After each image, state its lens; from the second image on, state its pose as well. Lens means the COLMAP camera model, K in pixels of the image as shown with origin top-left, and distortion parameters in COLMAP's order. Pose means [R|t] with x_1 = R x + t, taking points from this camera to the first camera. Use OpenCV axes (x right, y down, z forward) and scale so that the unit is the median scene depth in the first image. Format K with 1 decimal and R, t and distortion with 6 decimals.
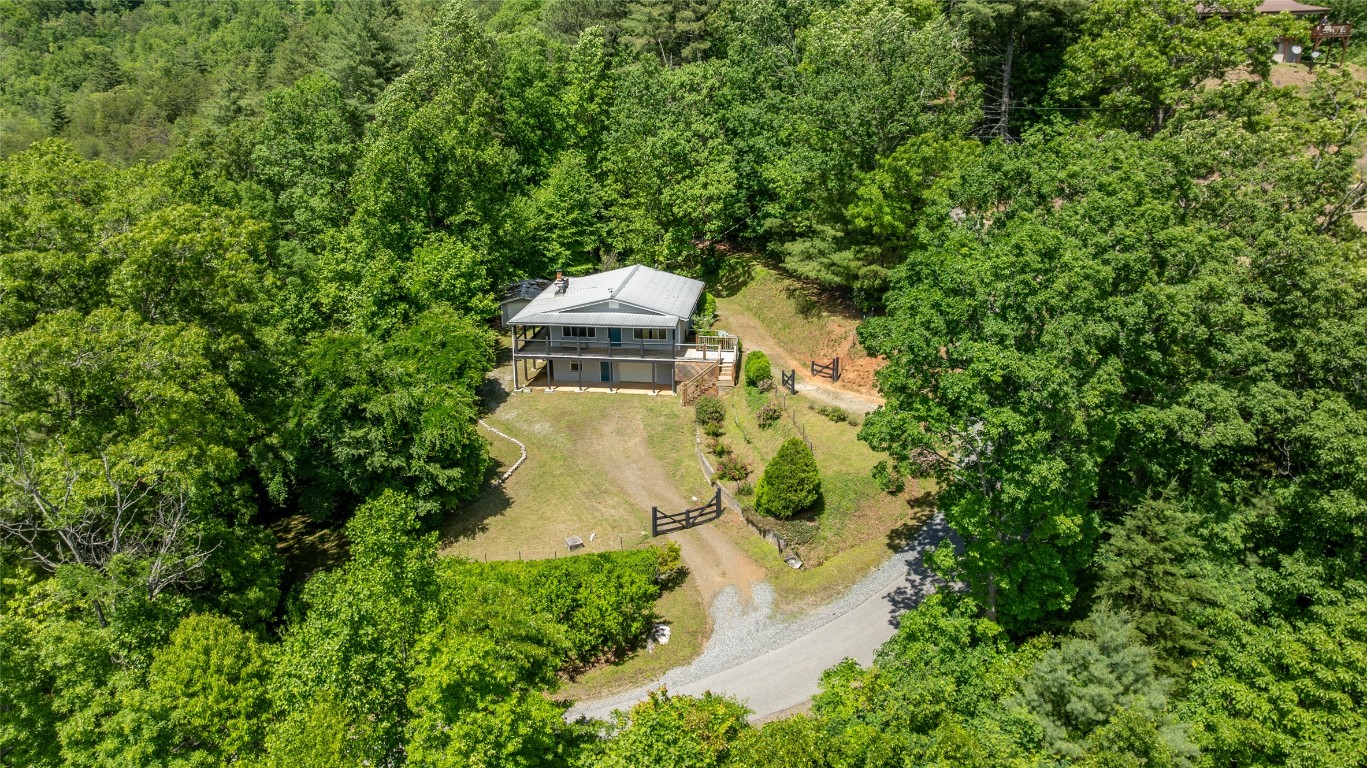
lens RADIAL K [[964.1, 0, 683.5], [0, 964.1, 384.0], [0, 0, 1]] dist [-0.040722, 0.047468]
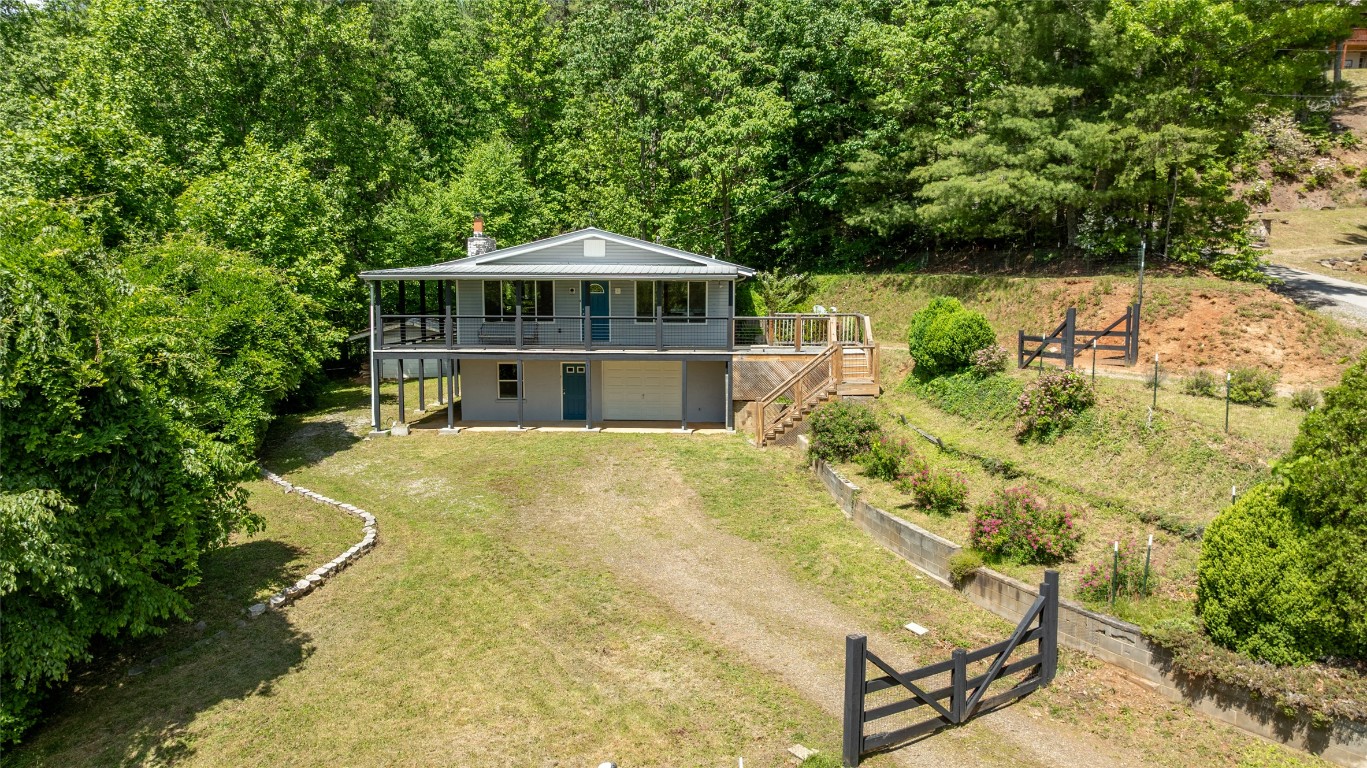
lens RADIAL K [[964.1, 0, 683.5], [0, 964.1, 384.0], [0, 0, 1]] dist [-0.040722, 0.047468]
pose [[0.996040, -0.000923, 0.088906, -0.071027], [0.020332, 0.975815, -0.217650, 0.085986], [-0.086555, 0.218596, 0.971969, 0.551523]]
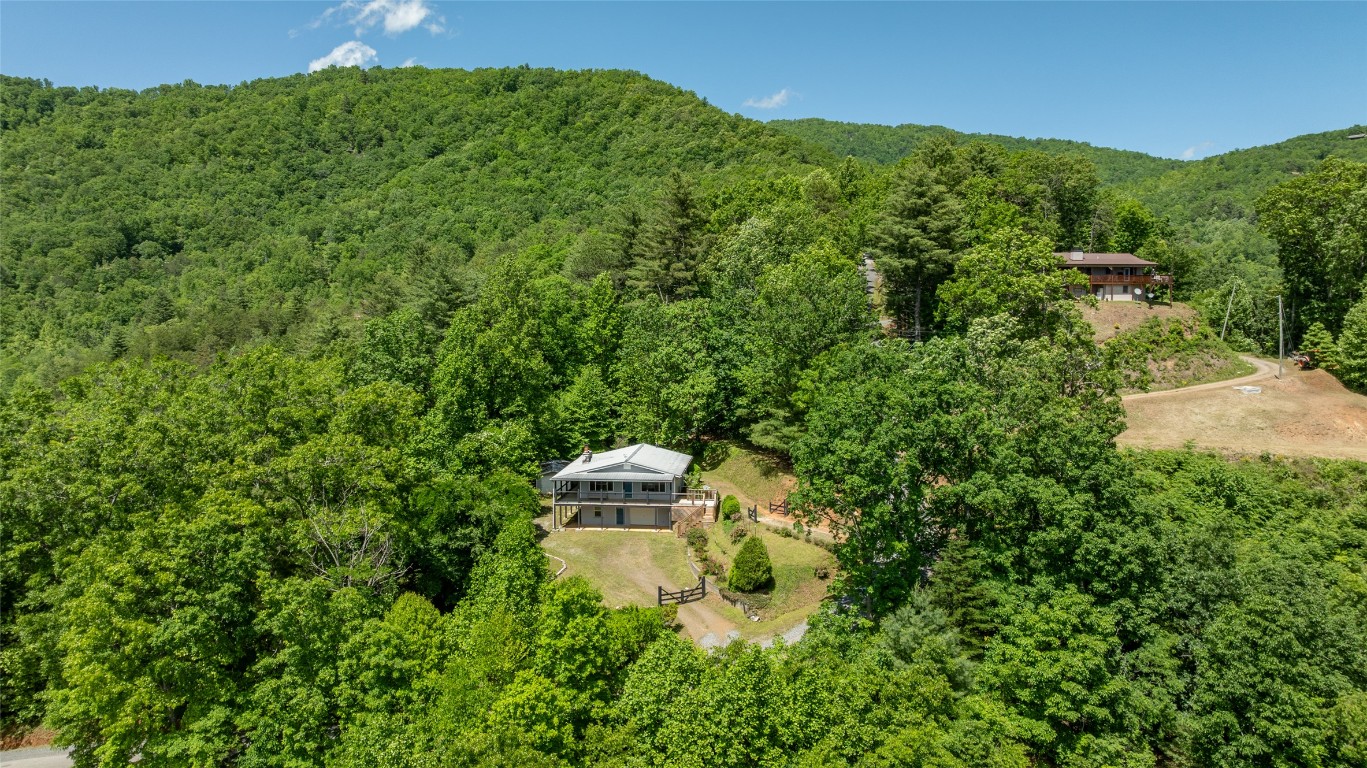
lens RADIAL K [[961.7, 0, 683.5], [0, 961.7, 384.0], [0, 0, 1]] dist [-0.018106, 0.002875]
pose [[0.999910, -0.000310, 0.013376, -0.010066], [0.003454, 0.971823, -0.235684, 0.127646], [-0.012926, 0.235710, 0.971738, -0.370143]]
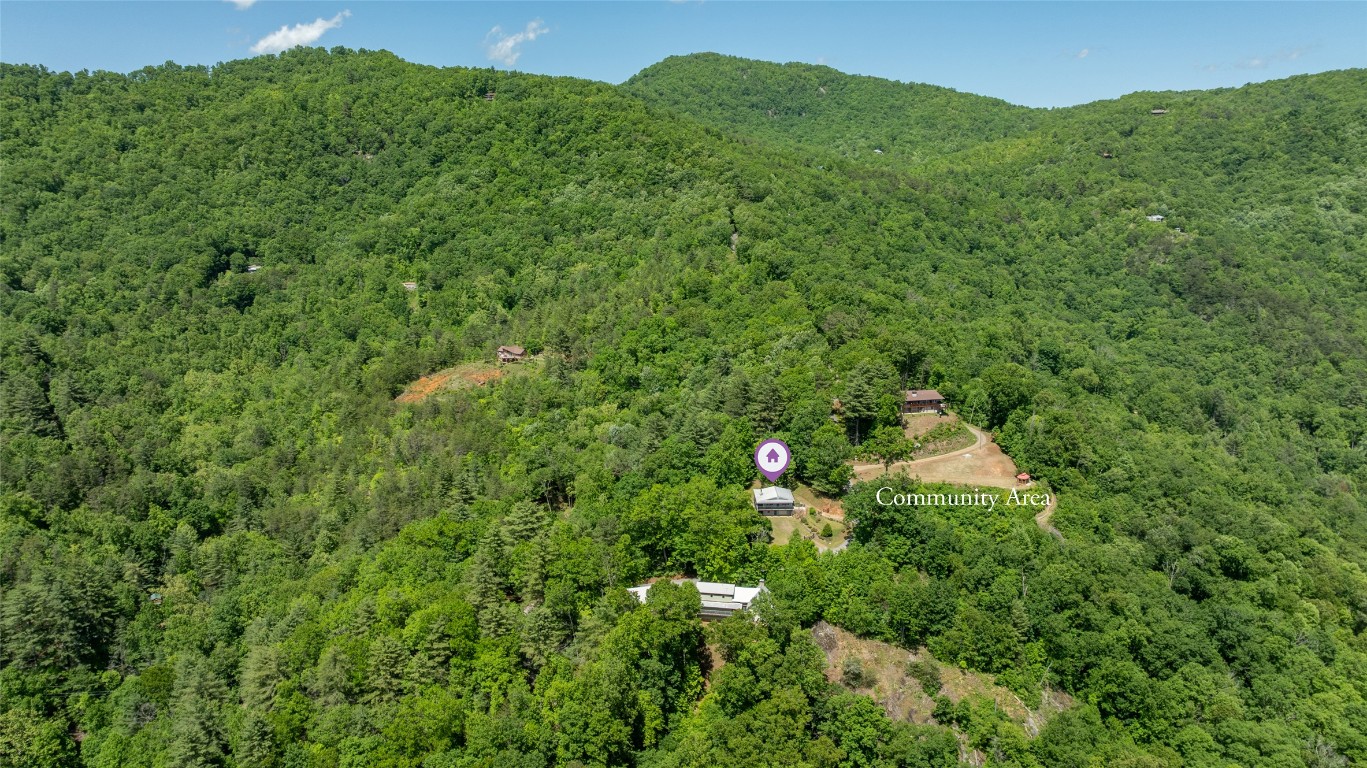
lens RADIAL K [[961.7, 0, 683.5], [0, 961.7, 384.0], [0, 0, 1]] dist [-0.018106, 0.002875]
pose [[0.990467, -0.024773, 0.135504, -1.124341], [0.042114, 0.991054, -0.126644, -0.058799], [-0.131155, 0.131143, 0.982649, -3.511415]]
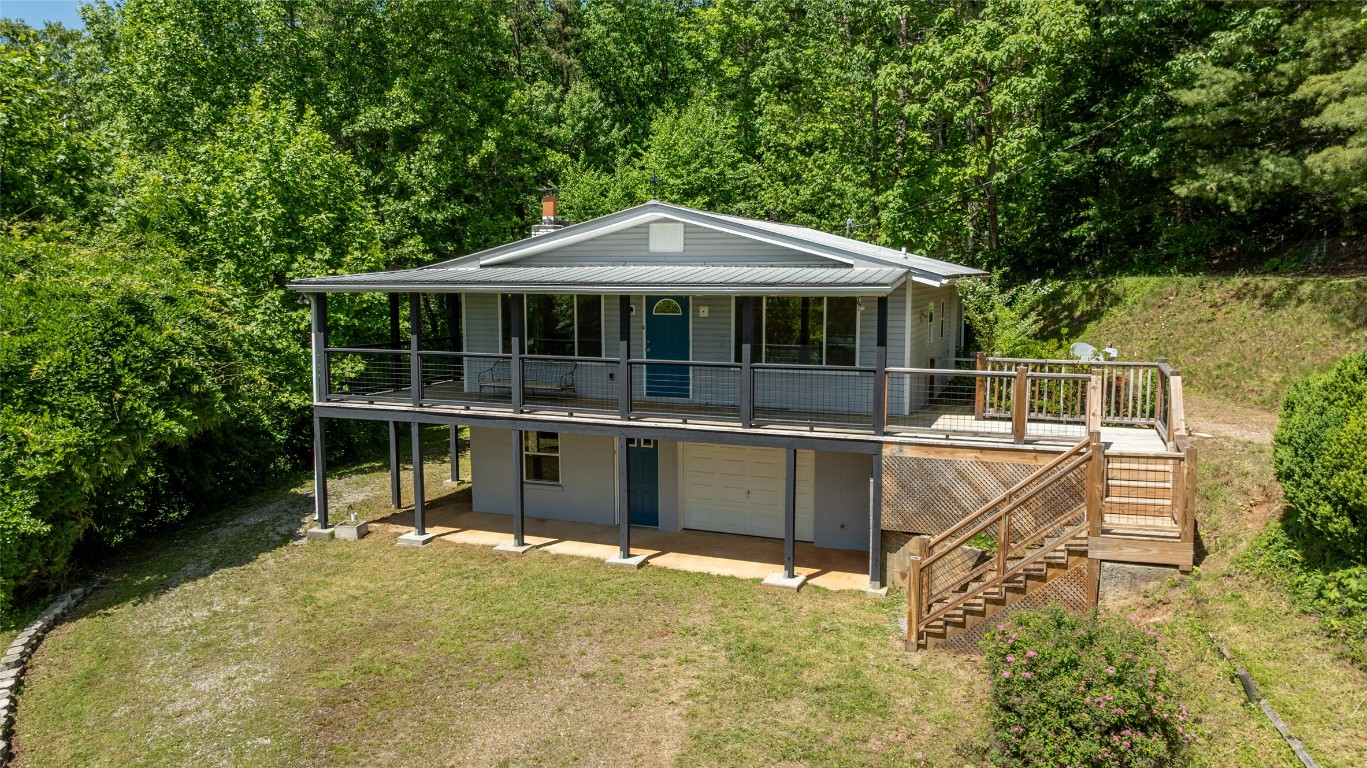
lens RADIAL K [[961.7, 0, 683.5], [0, 961.7, 384.0], [0, 0, 1]] dist [-0.018106, 0.002875]
pose [[0.970181, 0.034053, -0.239978, -0.000853], [-0.084030, 0.975933, -0.201232, 0.012574], [0.227350, 0.215396, 0.949693, 0.749962]]
